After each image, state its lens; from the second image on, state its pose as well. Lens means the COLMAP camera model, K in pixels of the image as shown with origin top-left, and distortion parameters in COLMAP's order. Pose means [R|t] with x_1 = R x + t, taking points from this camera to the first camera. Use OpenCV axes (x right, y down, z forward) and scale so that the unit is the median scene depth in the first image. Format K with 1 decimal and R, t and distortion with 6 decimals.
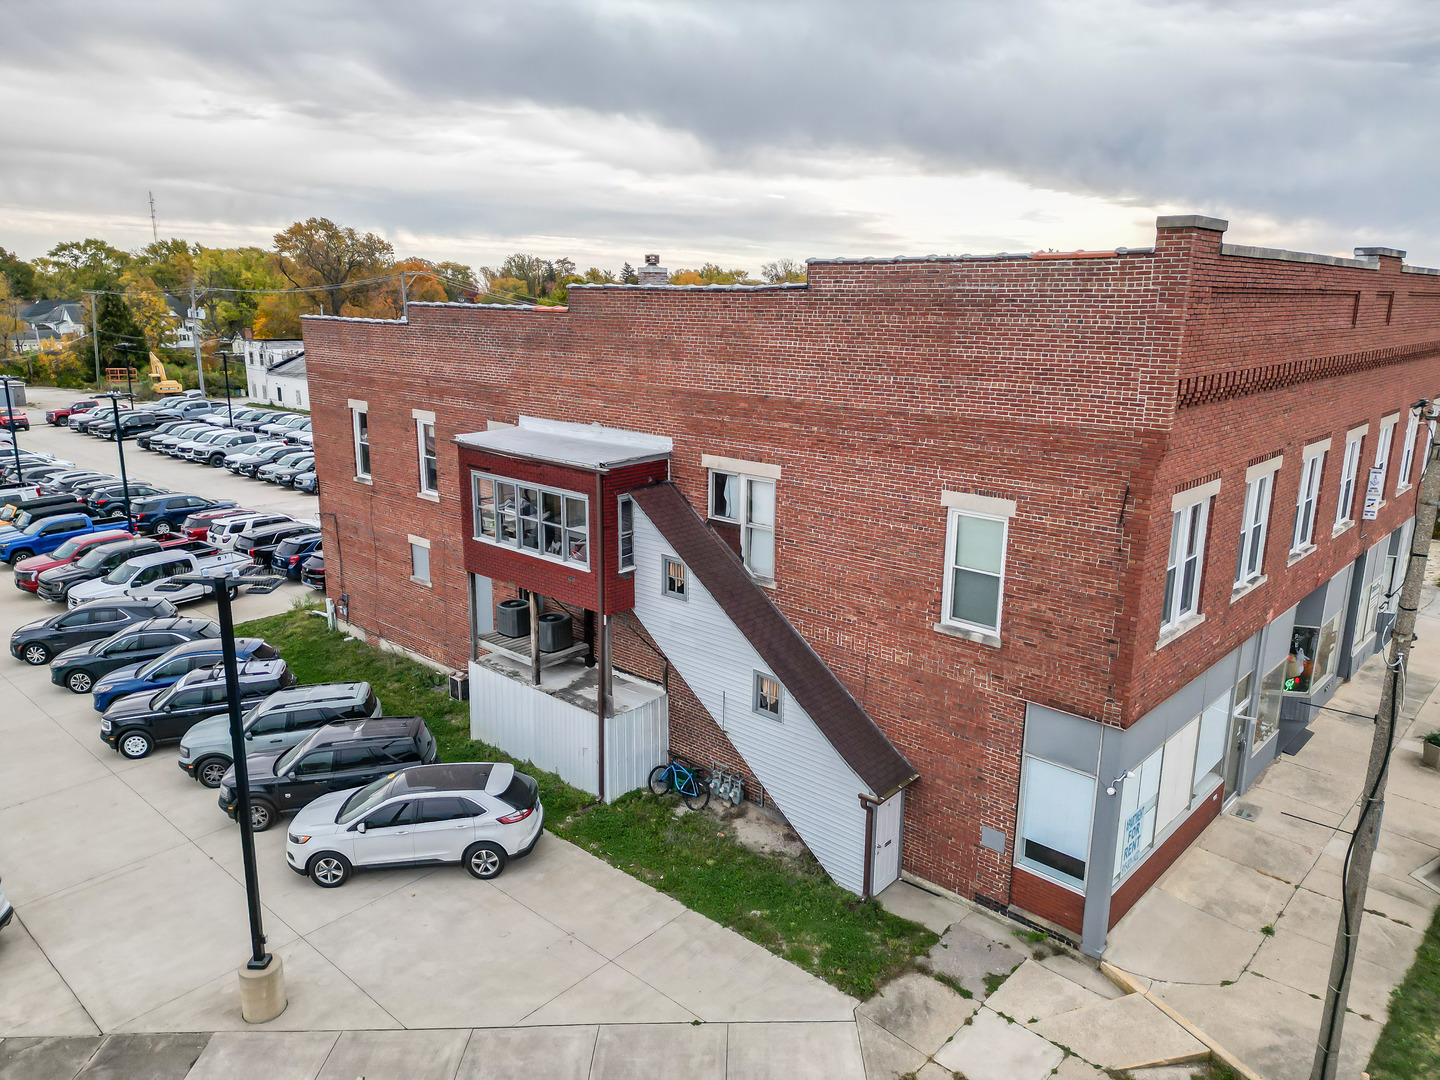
lens RADIAL K [[1004.0, 0, 720.0], [0, 1004.0, 540.0], [0, 0, 1]] dist [0.083391, -0.088554]
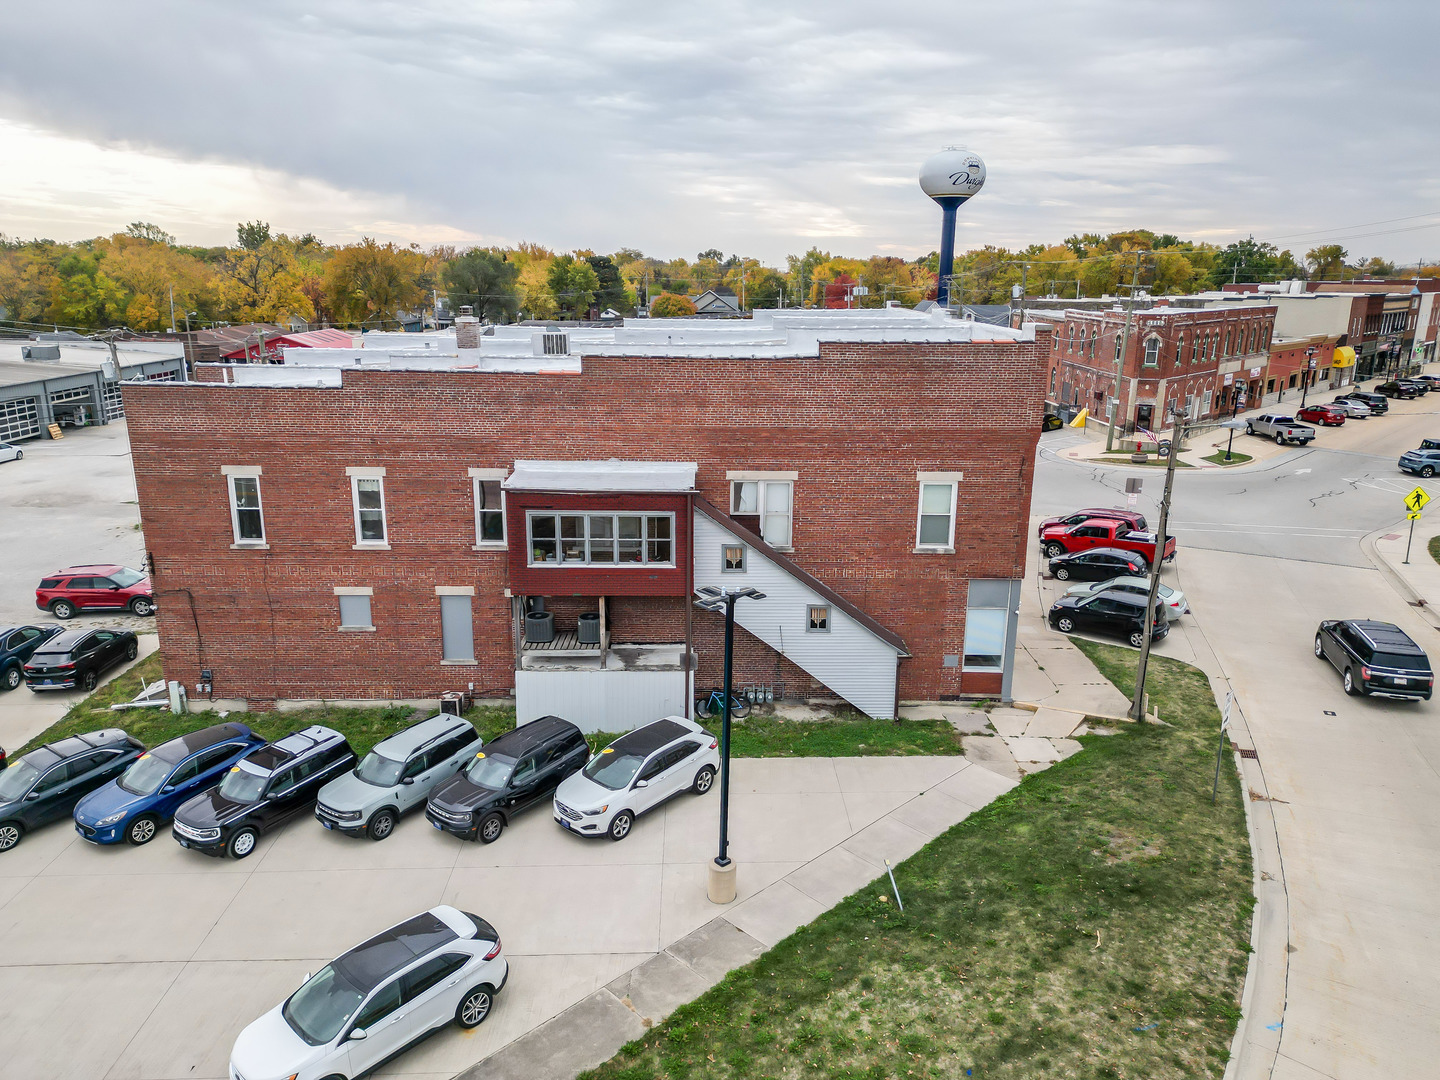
lens RADIAL K [[1004.0, 0, 720.0], [0, 1004.0, 540.0], [0, 0, 1]] dist [0.083391, -0.088554]
pose [[0.729528, -0.178971, 0.660120, -1.090206], [0.159174, 0.983083, 0.090623, -0.132442], [-0.665171, 0.038962, 0.745674, -0.062135]]
